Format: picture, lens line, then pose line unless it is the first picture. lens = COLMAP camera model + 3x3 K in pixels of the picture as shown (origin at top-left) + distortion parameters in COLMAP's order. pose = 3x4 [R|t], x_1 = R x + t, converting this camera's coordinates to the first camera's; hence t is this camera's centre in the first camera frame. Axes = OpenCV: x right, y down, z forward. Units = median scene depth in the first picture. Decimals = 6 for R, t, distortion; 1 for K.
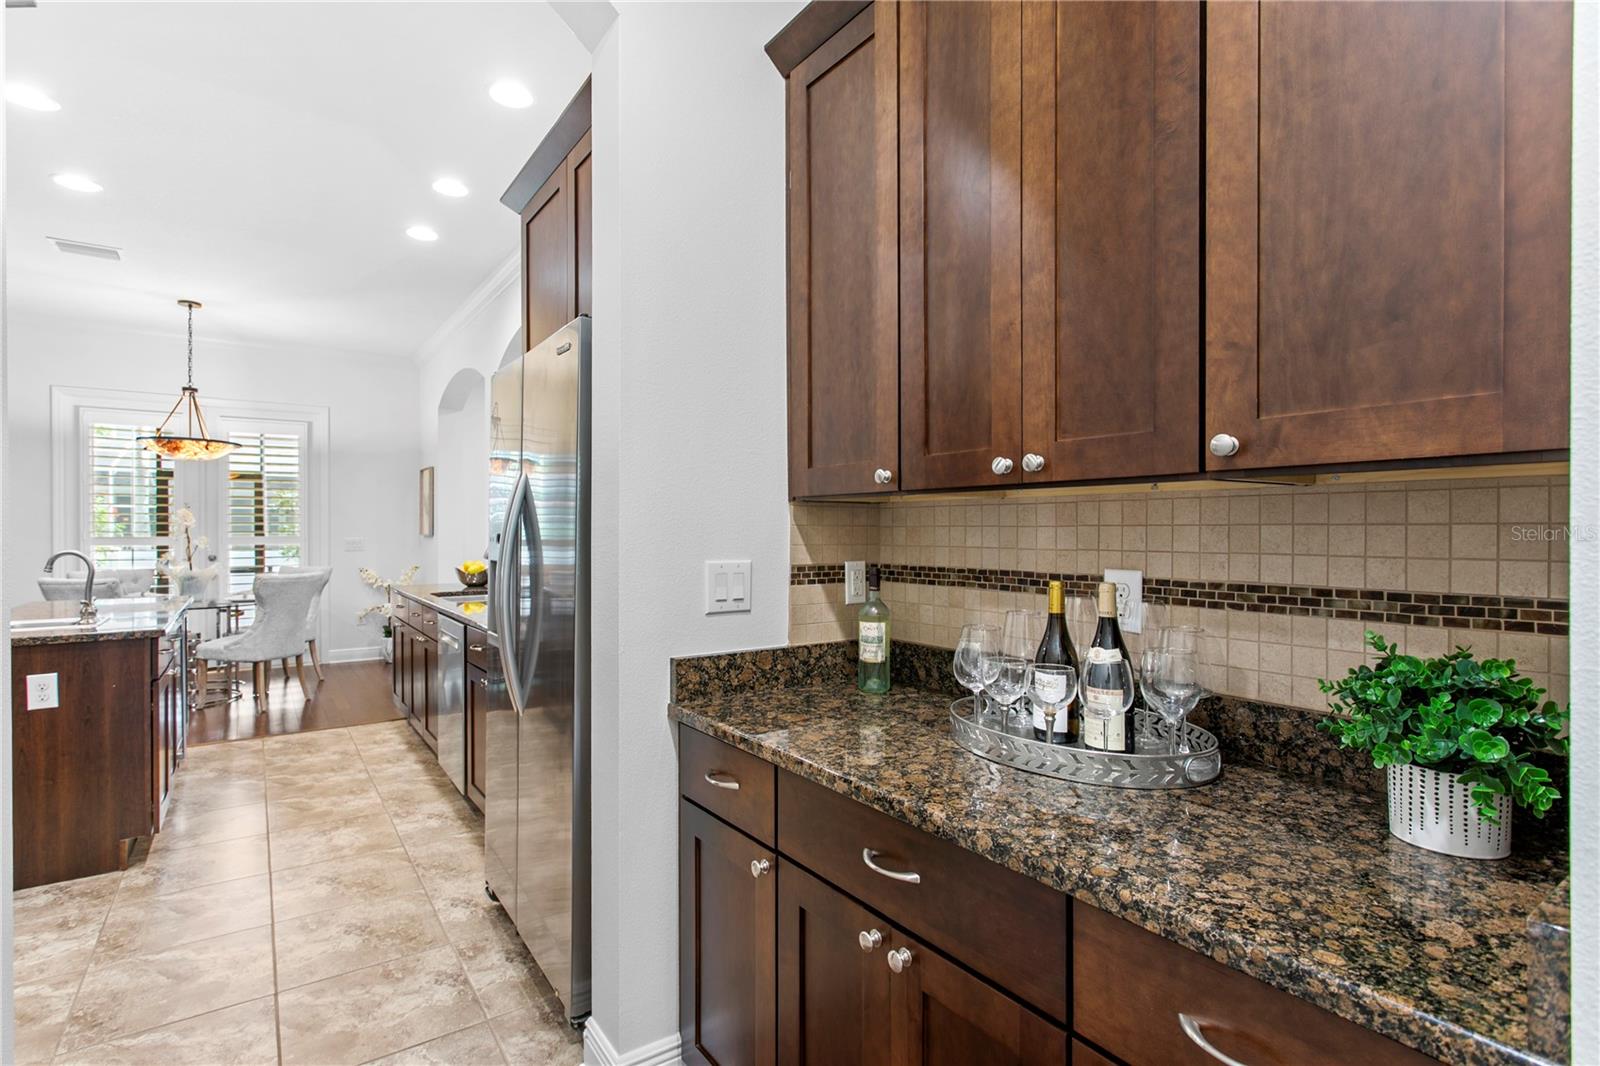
lens RADIAL K [[772.4, 0, 793.7], [0, 772.4, 530.8], [0, 0, 1]] dist [0.009471, -0.001299]
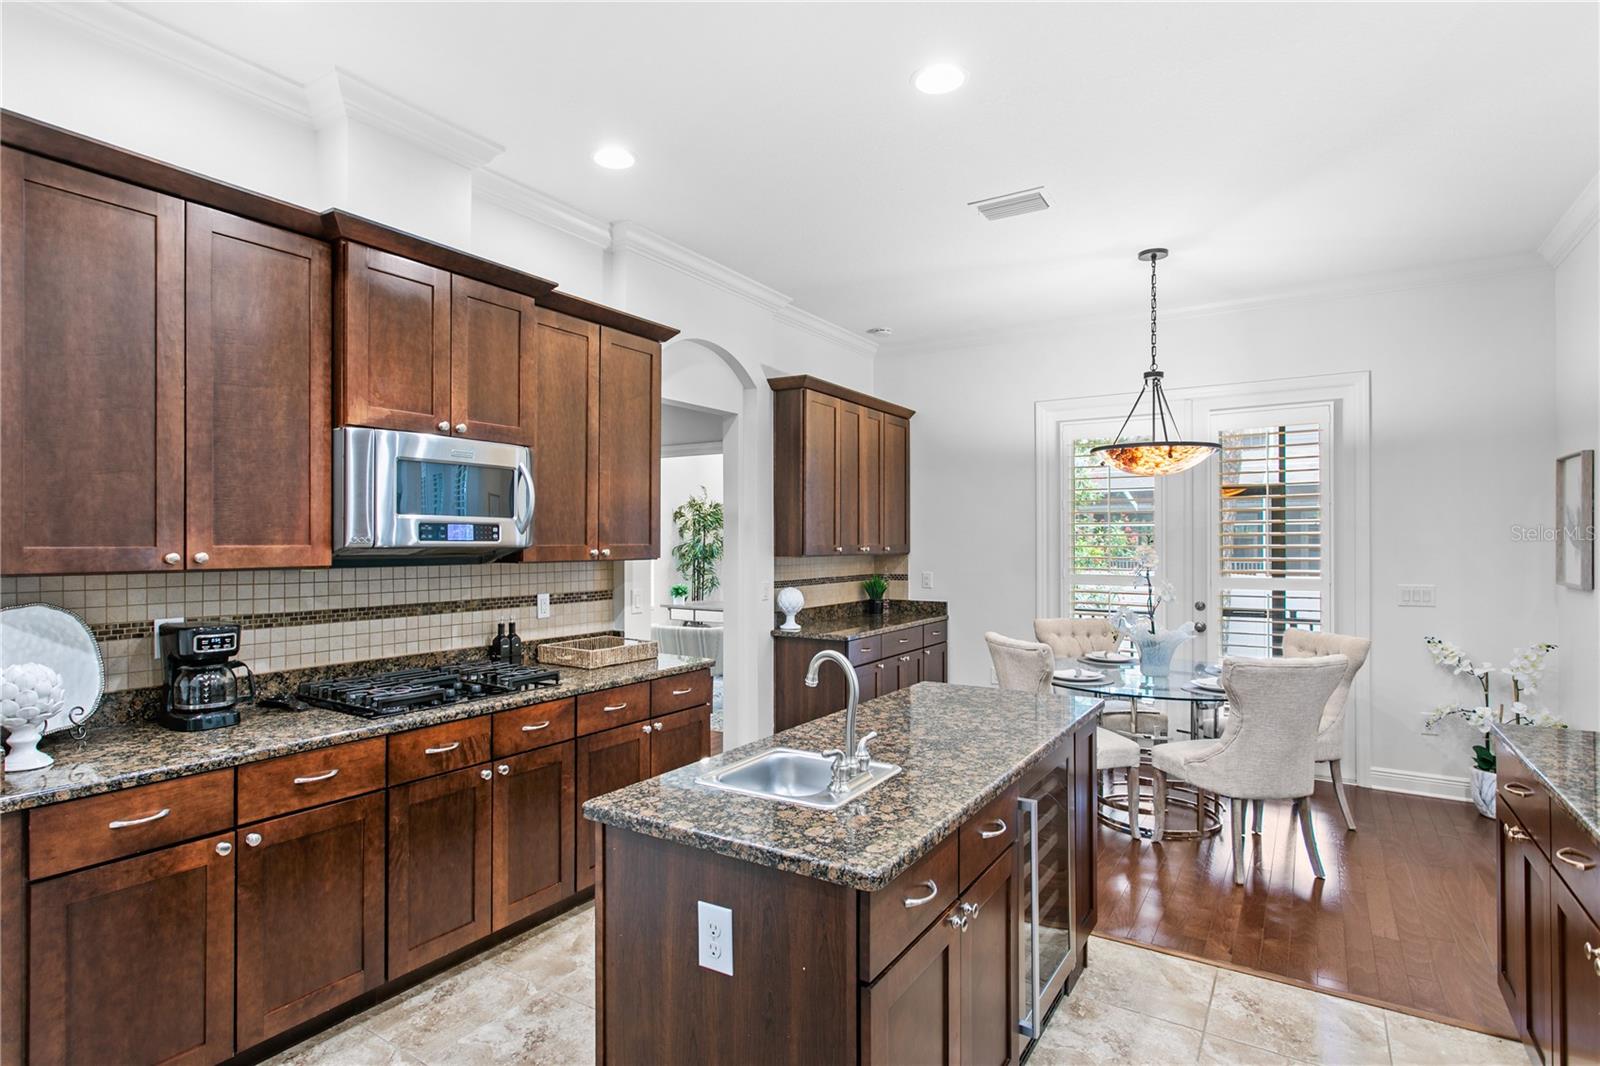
lens RADIAL K [[809.2, 0, 764.6], [0, 809.2, 536.4], [0, 0, 1]] dist [0.003438, 0.001999]
pose [[0.353765, -0.000201, -0.935335, -0.198332], [-0.002374, 0.999997, -0.001113, -0.031153], [0.935332, 0.002614, 0.353763, 0.381237]]
